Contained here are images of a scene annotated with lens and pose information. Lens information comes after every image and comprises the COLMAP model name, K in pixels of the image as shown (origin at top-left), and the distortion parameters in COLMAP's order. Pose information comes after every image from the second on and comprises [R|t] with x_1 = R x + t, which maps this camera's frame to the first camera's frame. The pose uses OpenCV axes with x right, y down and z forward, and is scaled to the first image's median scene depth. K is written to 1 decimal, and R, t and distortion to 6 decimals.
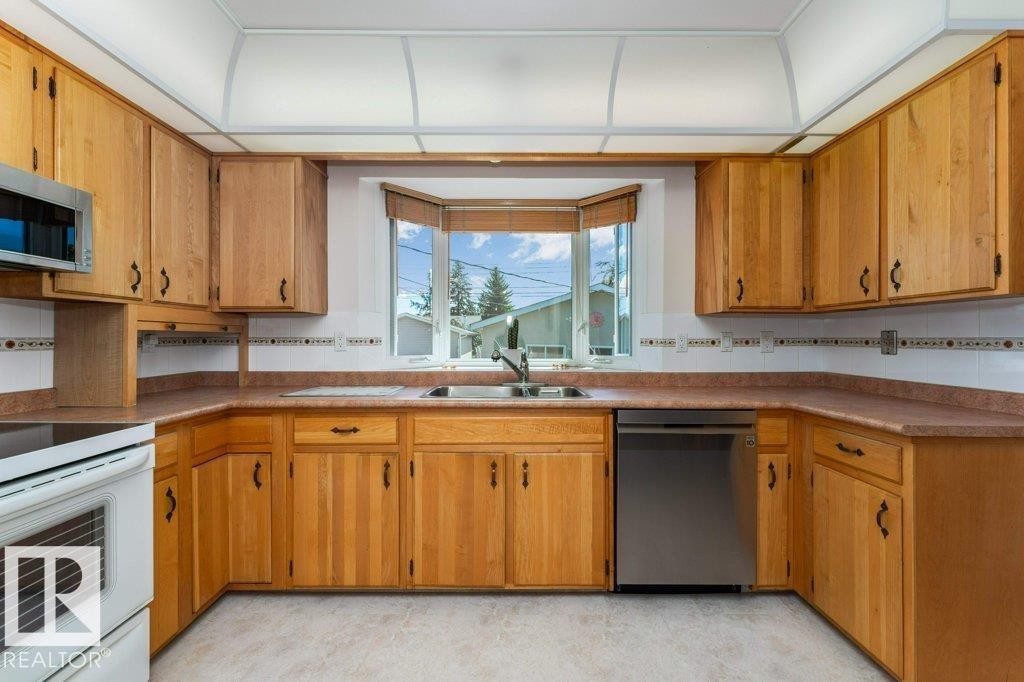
lens RADIAL K [[408.7, 0, 512.0], [0, 408.7, 338.5], [0, 0, 1]] dist [0.001167, -0.000164]
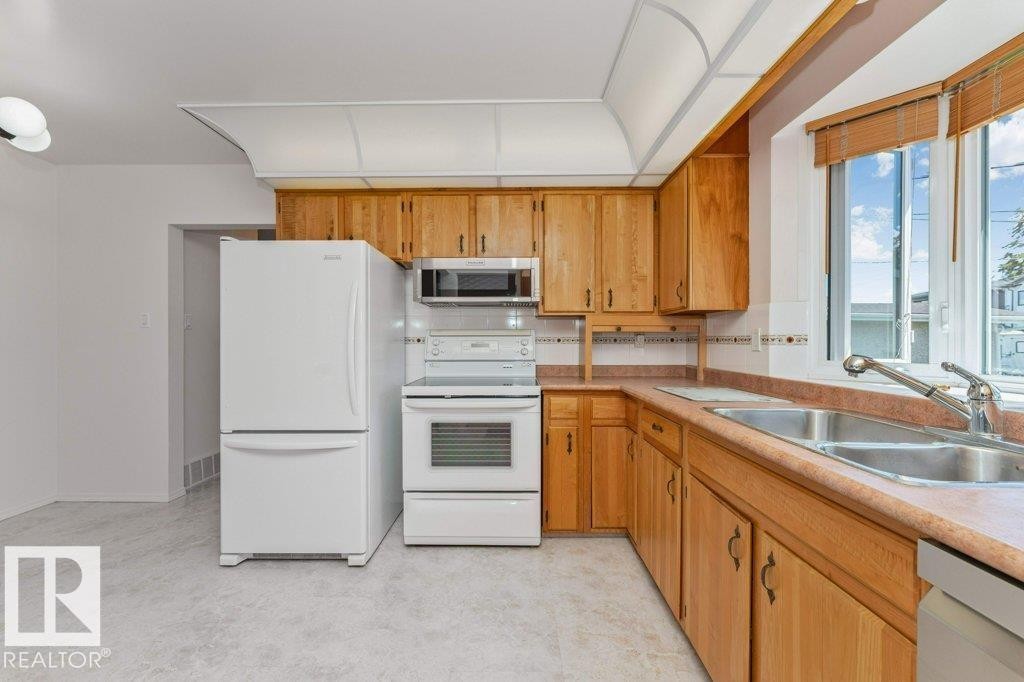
lens RADIAL K [[408.7, 0, 509.3], [0, 408.7, 340.0], [0, 0, 1]] dist [0.001167, -0.000164]
pose [[-0.017423, 0.002651, -0.999845, 0.611842], [-0.000725, 0.999996, 0.002664, 0.007150], [0.999848, 0.000772, -0.017421, 0.677918]]
